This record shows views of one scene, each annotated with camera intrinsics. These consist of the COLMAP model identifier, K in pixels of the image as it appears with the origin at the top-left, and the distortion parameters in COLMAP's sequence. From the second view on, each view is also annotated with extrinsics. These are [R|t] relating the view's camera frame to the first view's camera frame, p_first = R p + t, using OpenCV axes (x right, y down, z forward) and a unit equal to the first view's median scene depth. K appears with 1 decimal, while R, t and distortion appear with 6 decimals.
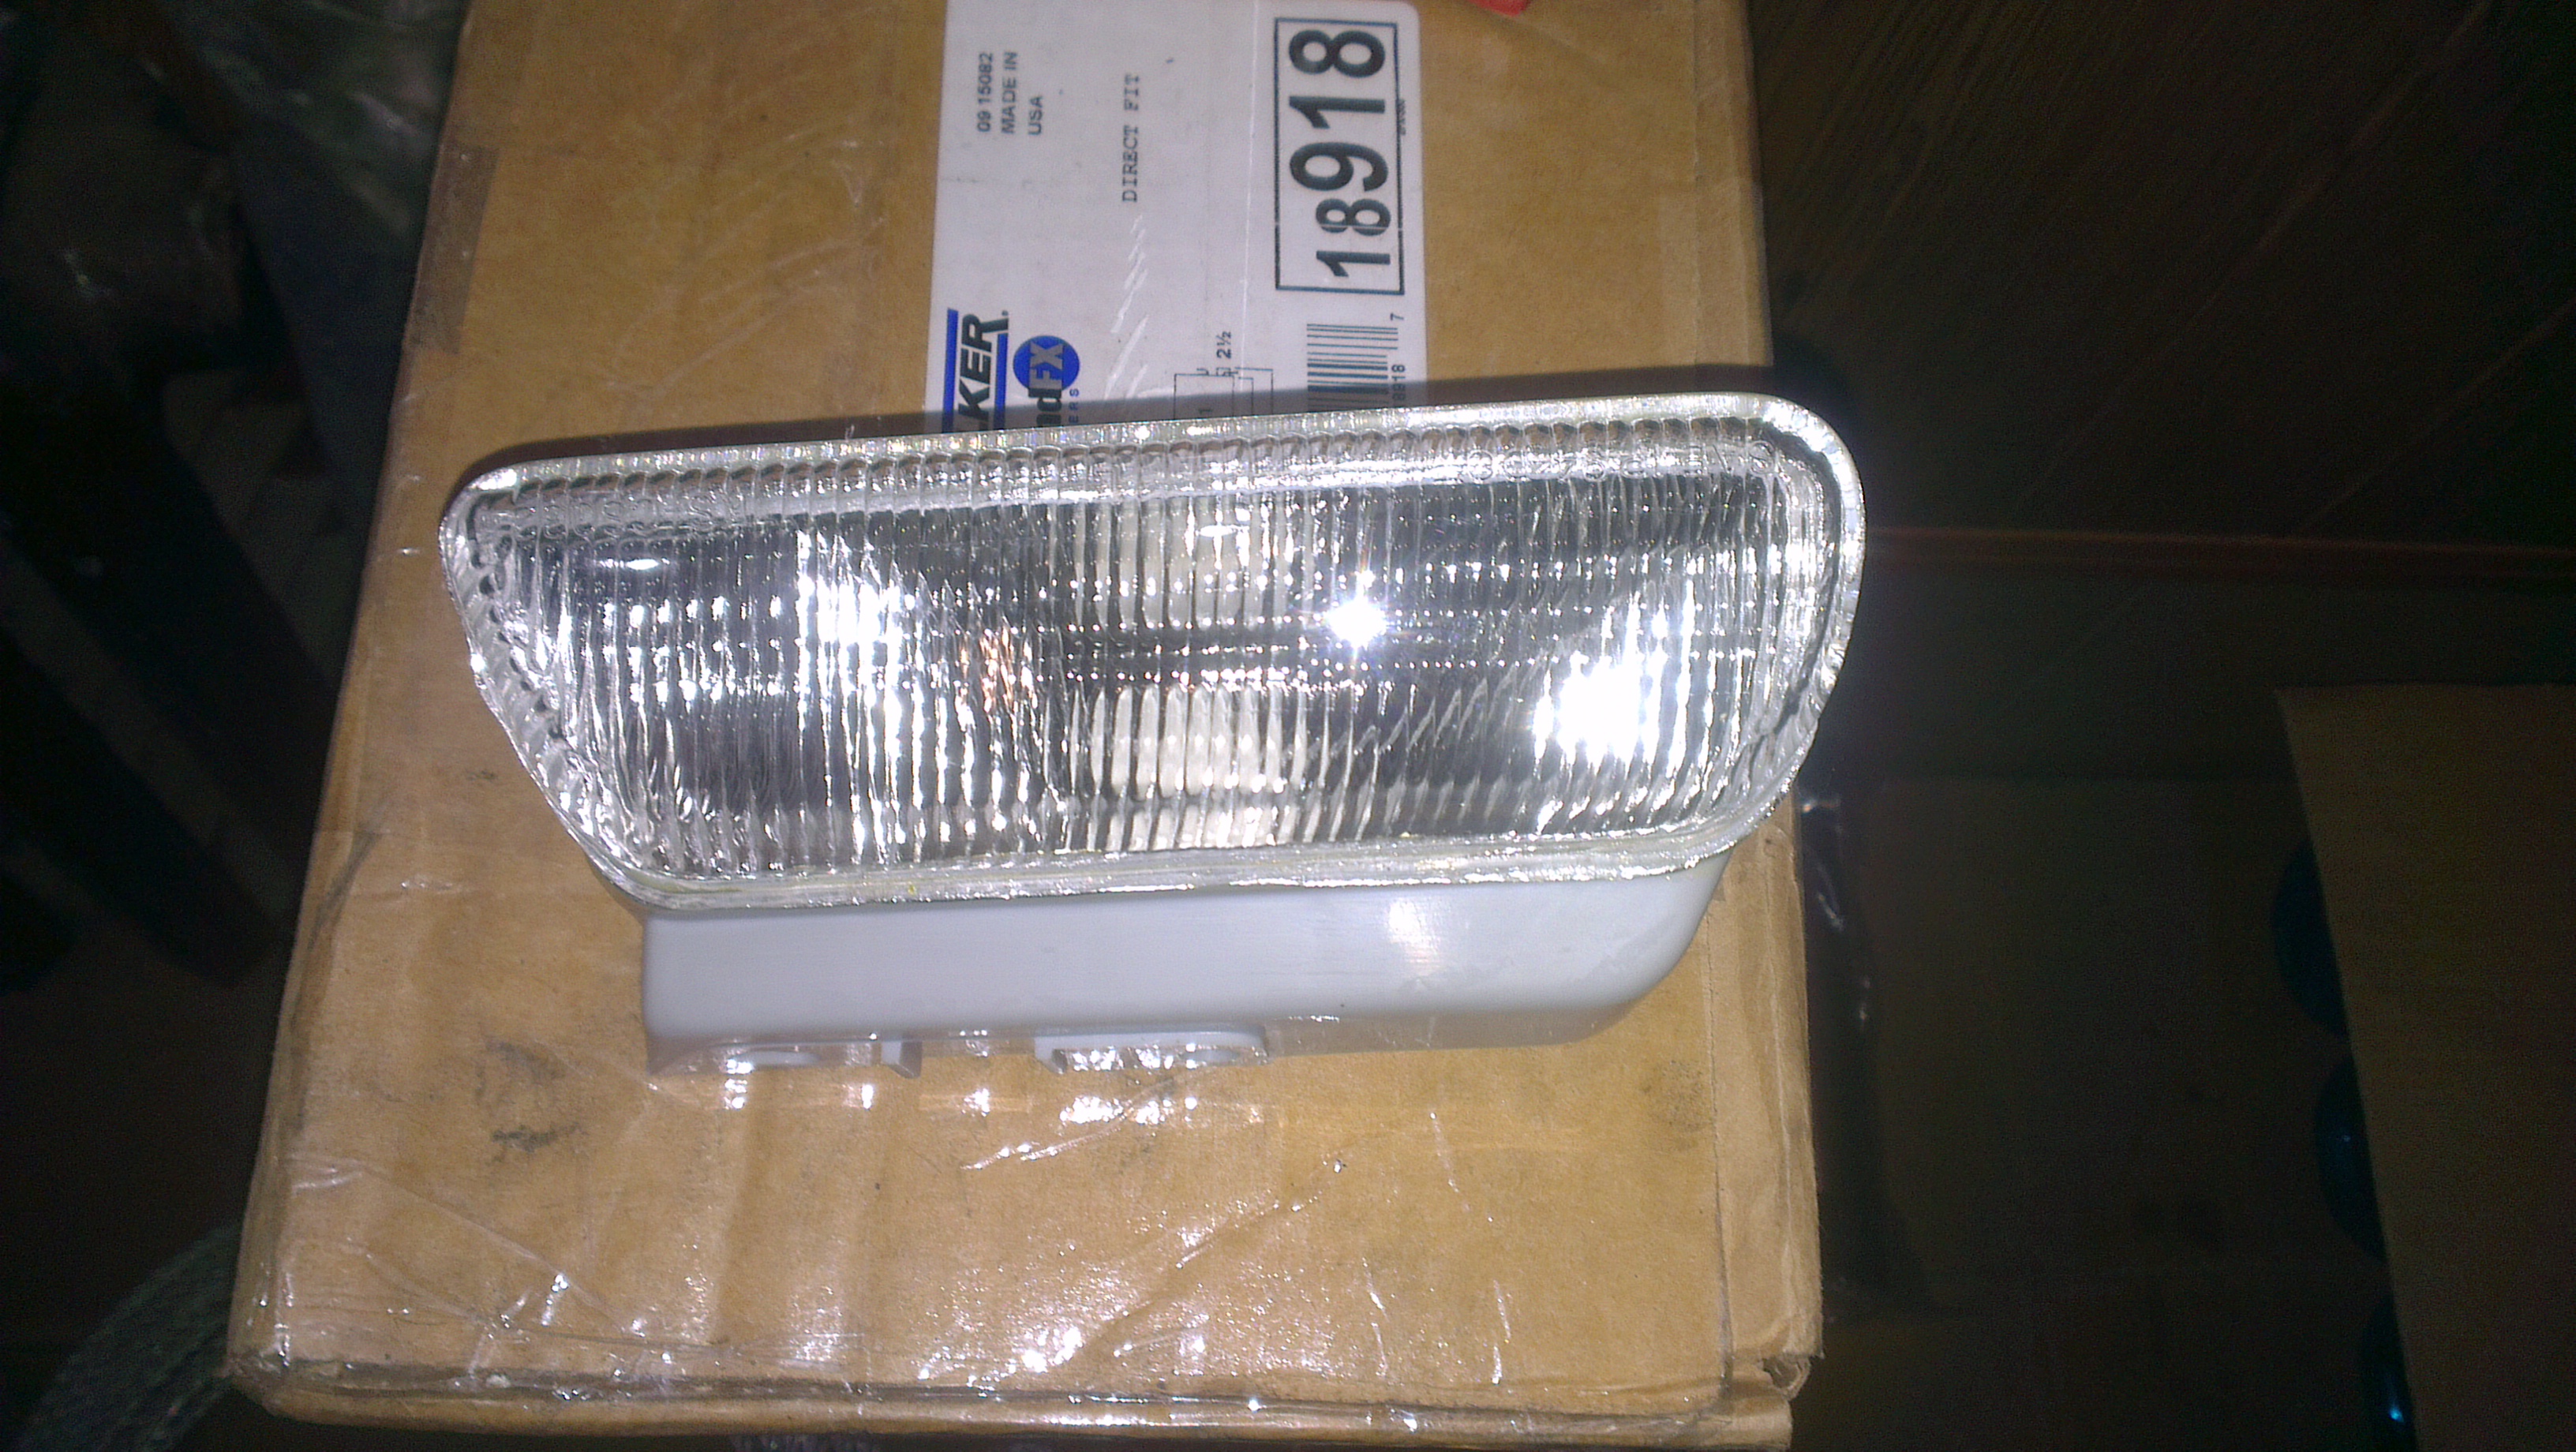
lens RADIAL K [[2128.5, 0, 1294.1], [0, 2128.5, 763.7], [0, 0, 1]] dist [0.120145, -0.227946]
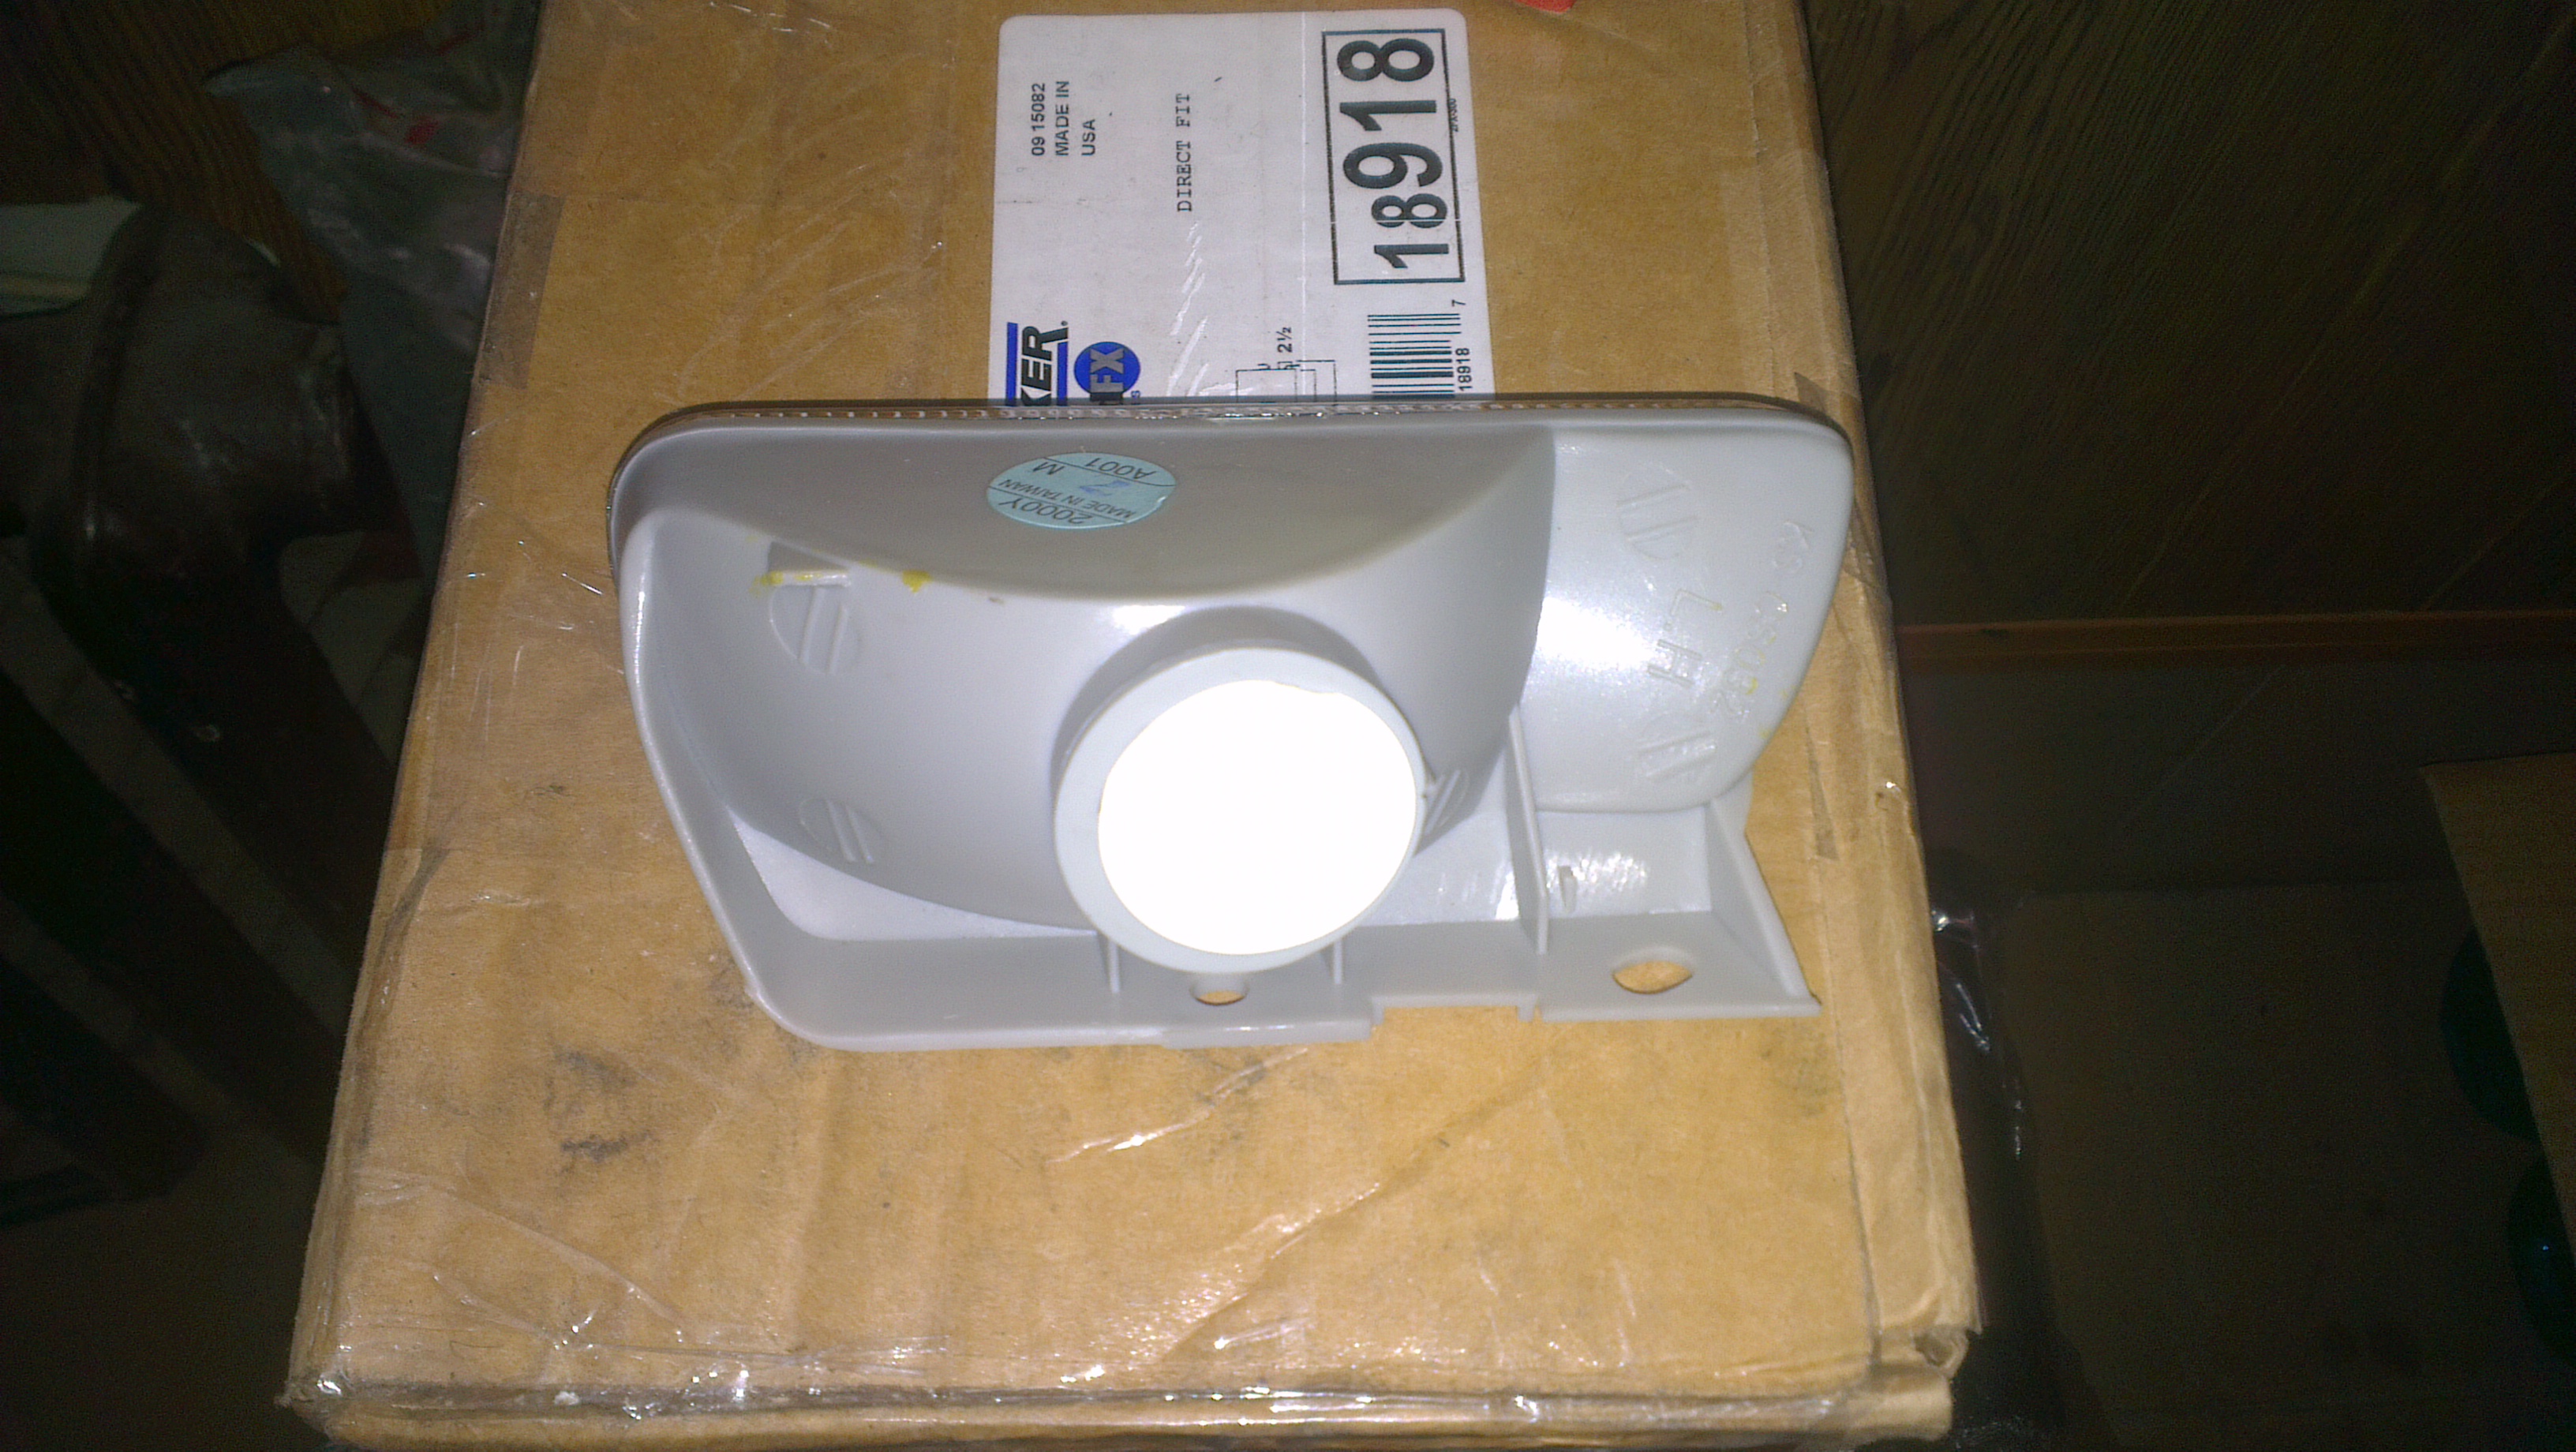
lens RADIAL K [[2107.1, 0, 1293.4], [0, 2107.1, 772.6], [0, 0, 1]] dist [0.131209, -0.227195]
pose [[0.997003, -0.054535, -0.054876, 0.015630], [0.048853, 0.993784, -0.100036, 0.111528], [0.059990, 0.097055, 0.993469, 0.050287]]
